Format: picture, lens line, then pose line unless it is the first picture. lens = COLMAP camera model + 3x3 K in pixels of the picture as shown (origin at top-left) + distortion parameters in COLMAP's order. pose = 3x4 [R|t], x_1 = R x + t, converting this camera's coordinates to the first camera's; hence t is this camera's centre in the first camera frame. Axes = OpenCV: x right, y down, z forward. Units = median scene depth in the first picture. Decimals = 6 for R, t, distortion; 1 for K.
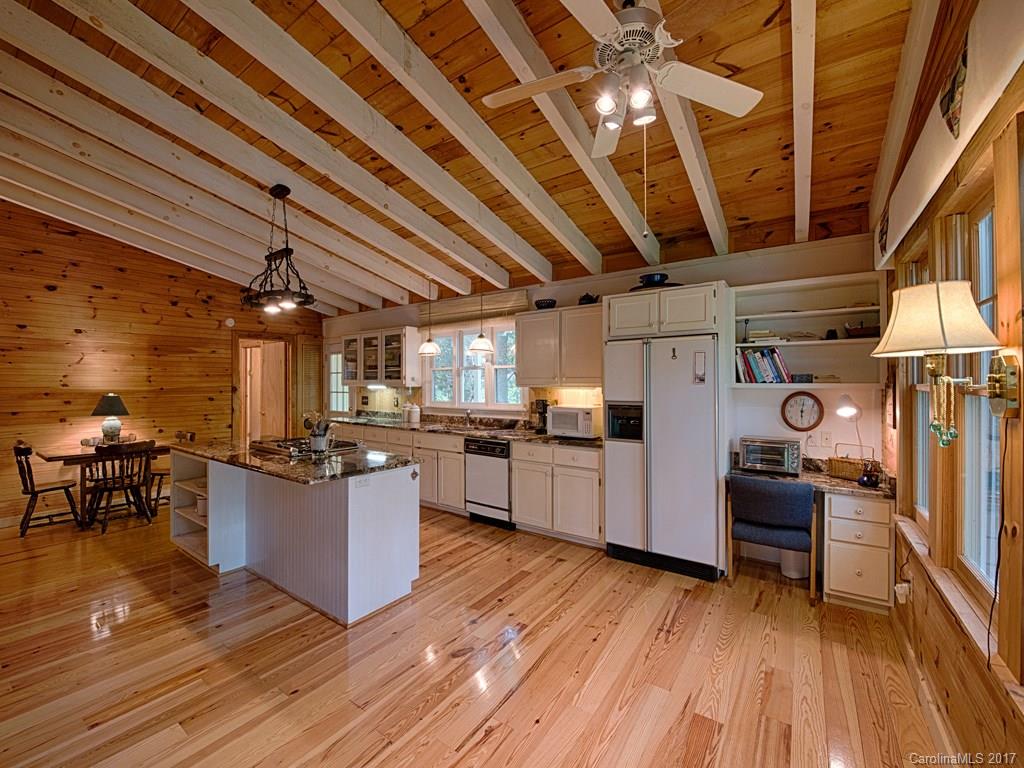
lens RADIAL K [[419.6, 0, 512.0], [0, 419.6, 384.0], [0, 0, 1]] dist [-0.008802, -0.000302]
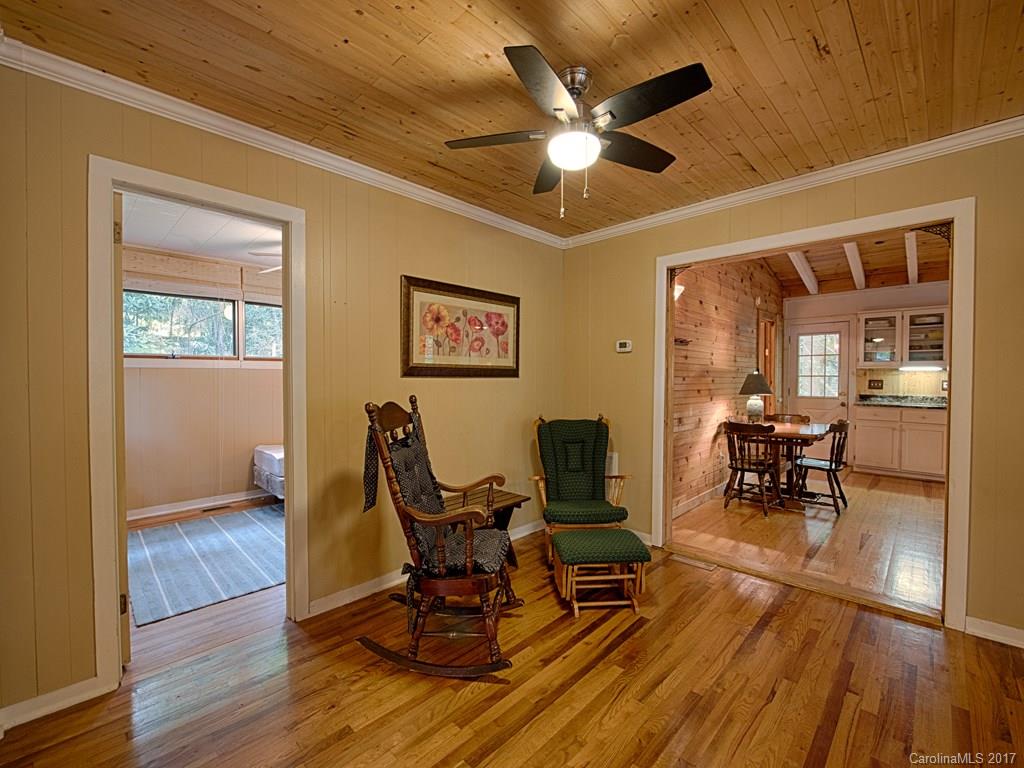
lens RADIAL K [[435.0, 0, 512.0], [0, 435.0, 384.0], [0, 0, 1]] dist [-0.000239, -0.008861]
pose [[0.987311, 0.006314, -0.158671, -1.257328], [-0.004292, 0.999905, 0.013083, 0.037575], [0.158738, -0.012236, 0.987245, -0.084455]]
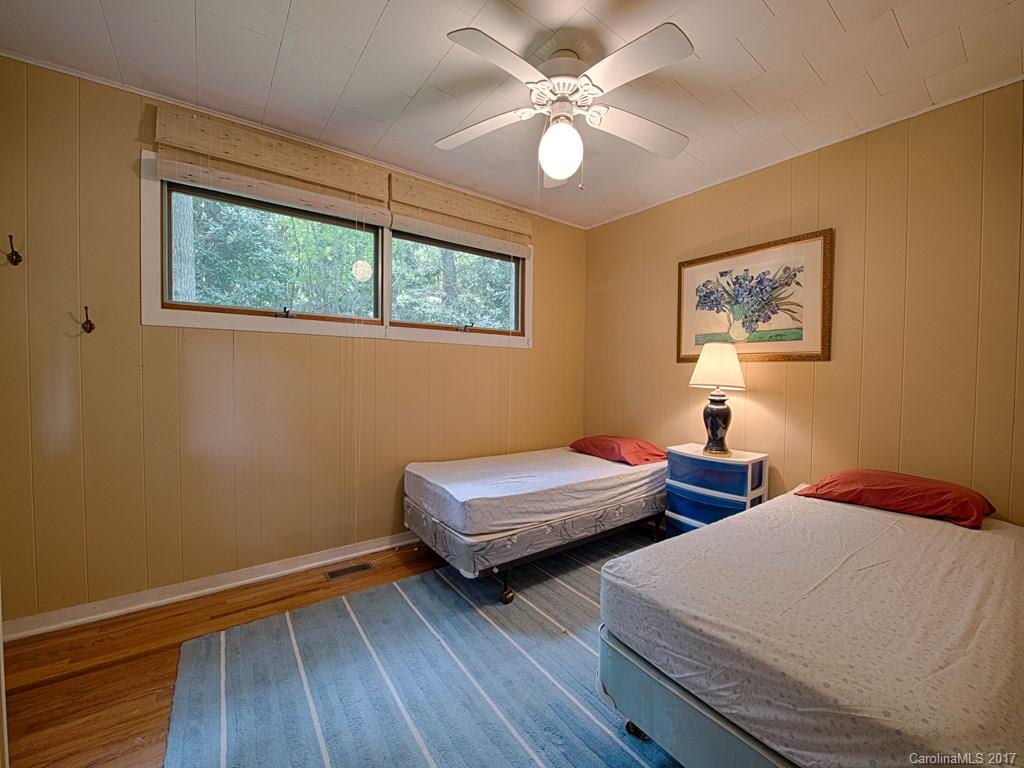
lens RADIAL K [[404.1, 0, 513.8], [0, 404.1, 386.4], [0, 0, 1]] dist [-0.012137, -0.003217]
pose [[0.947956, 0.025721, -0.317360, -1.632144], [-0.017594, 0.999440, 0.028451, 0.062745], [0.317914, -0.021386, 0.947878, 0.274645]]
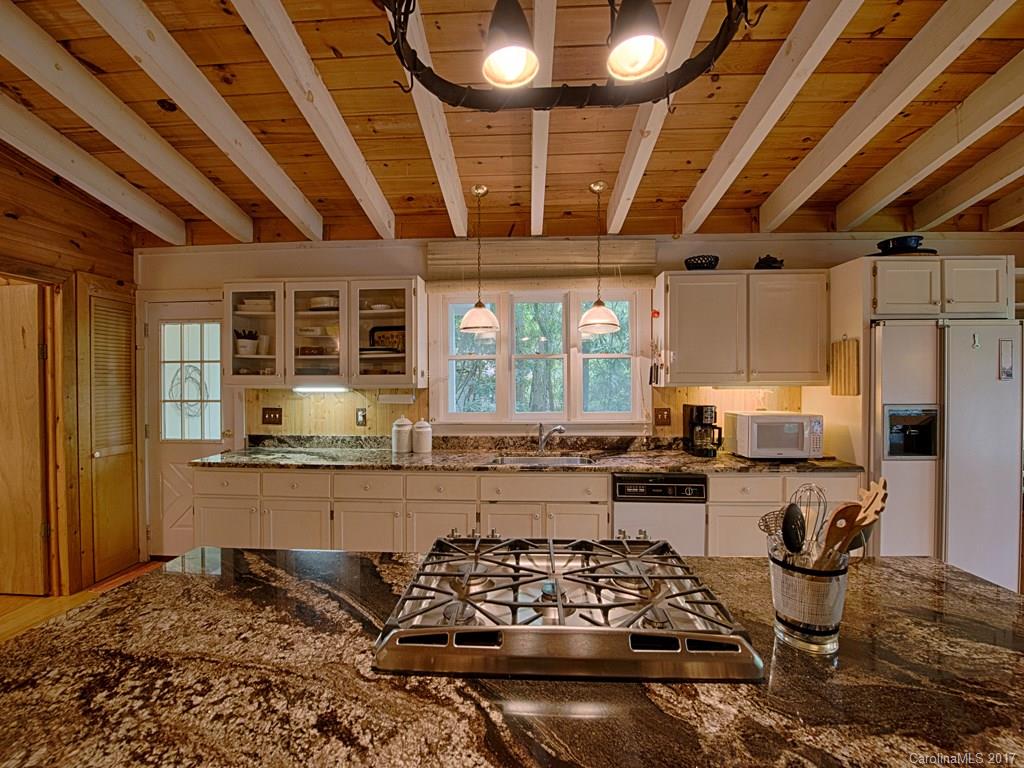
lens RADIAL K [[404.1, 0, 513.8], [0, 404.1, 386.4], [0, 0, 1]] dist [-0.012137, -0.003217]
pose [[0.844038, -0.008491, 0.536217, -0.463592], [0.005193, 0.999957, 0.007661, 0.001019], [-0.536259, -0.003682, 0.844046, 0.539453]]
